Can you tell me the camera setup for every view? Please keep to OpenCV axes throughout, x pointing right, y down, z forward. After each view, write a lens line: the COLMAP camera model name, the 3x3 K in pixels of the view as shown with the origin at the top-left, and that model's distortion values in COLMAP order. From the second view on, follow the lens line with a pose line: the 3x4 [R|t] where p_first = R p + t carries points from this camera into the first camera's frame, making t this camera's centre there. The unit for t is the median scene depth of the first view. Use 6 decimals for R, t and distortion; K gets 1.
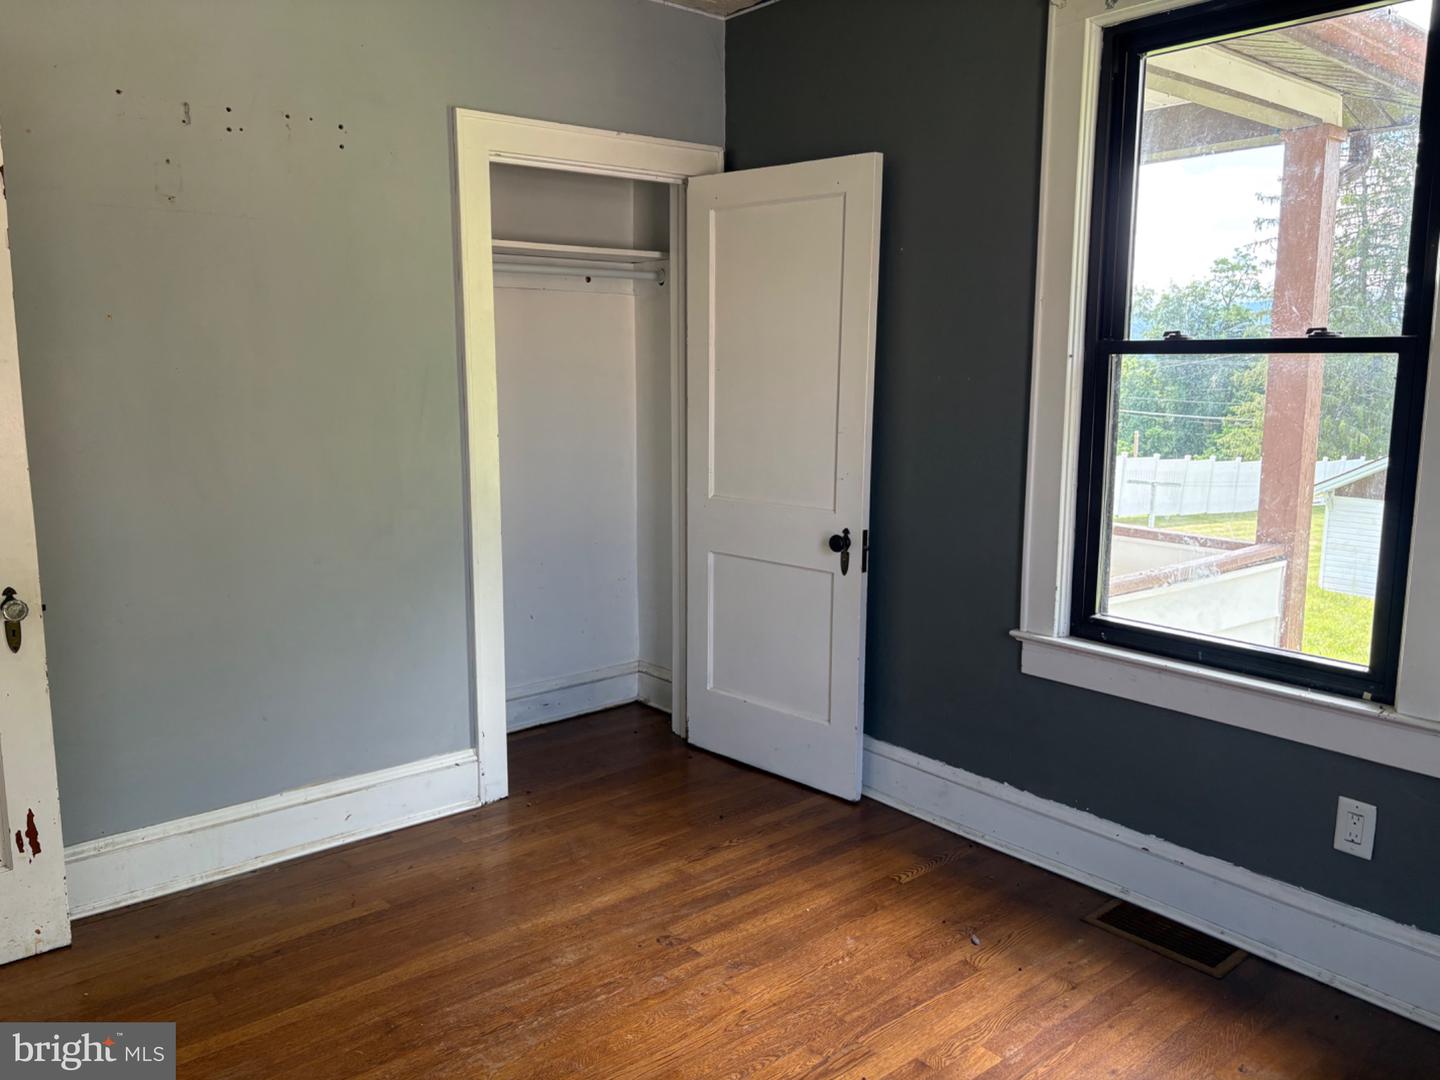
lens RADIAL K [[1120.9, 0, 720.0], [0, 1120.9, 540.0], [0, 0, 1]] dist [0.039267, -0.005473]
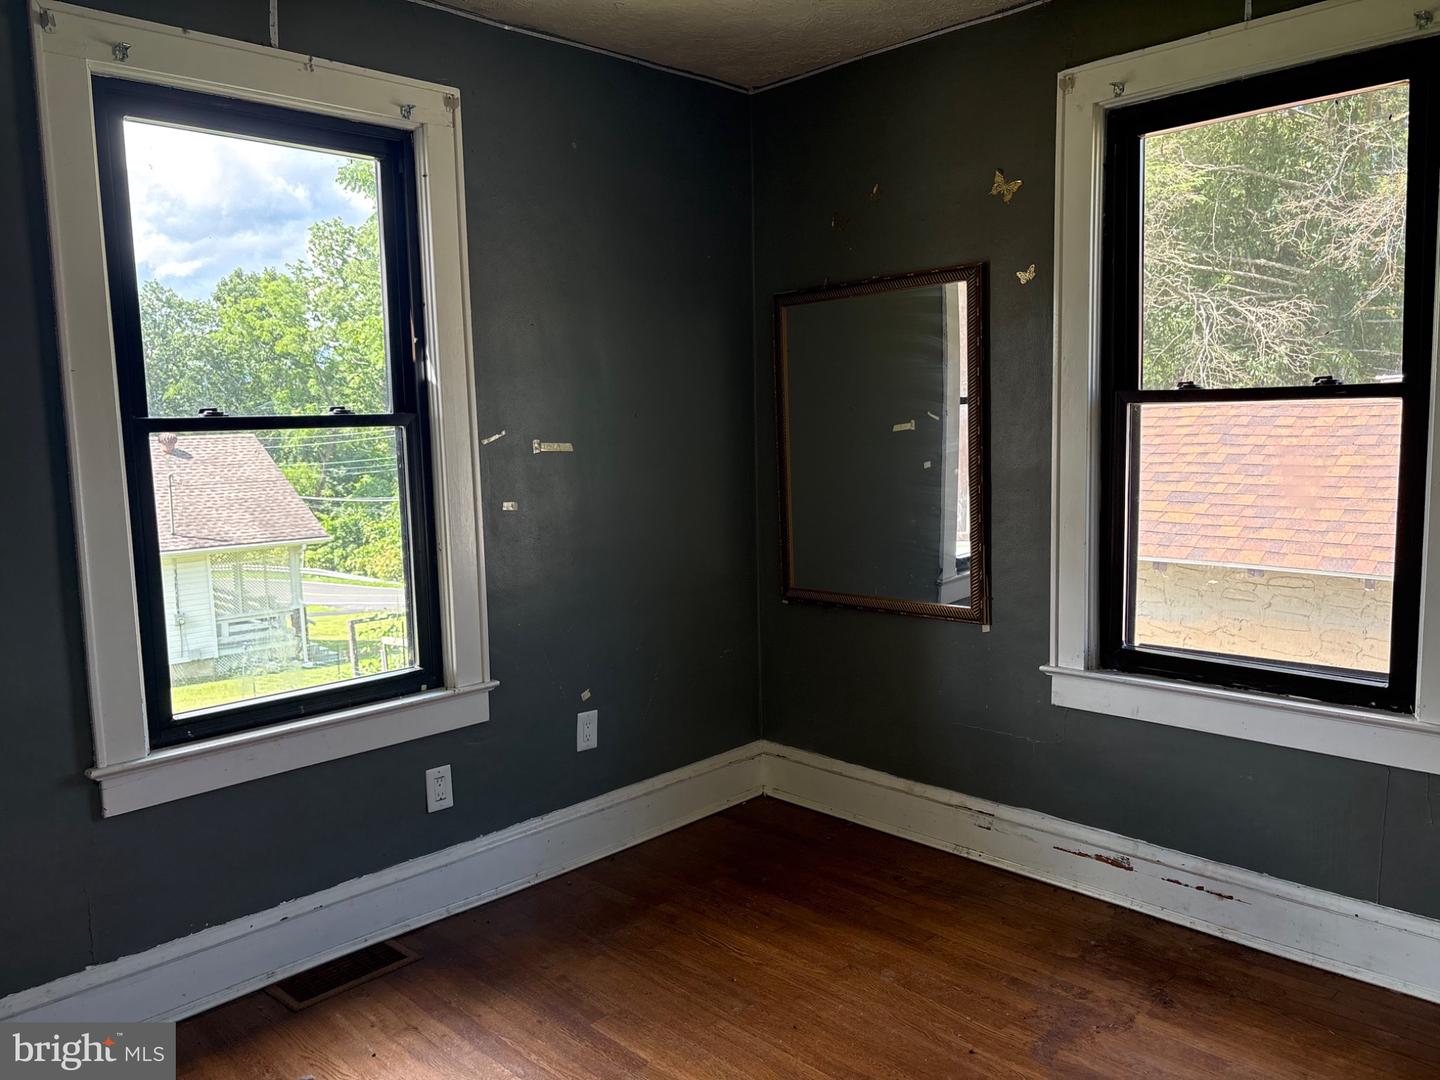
lens RADIAL K [[1077.2, 0, 726.3], [0, 1077.2, 540.8], [0, 0, 1]] dist [0.032929, -0.055018]
pose [[-0.088232, -0.111823, 0.989803, -0.609947], [0.189787, 0.973589, 0.126909, -0.107632], [-0.977853, 0.199050, -0.064680, 0.649409]]
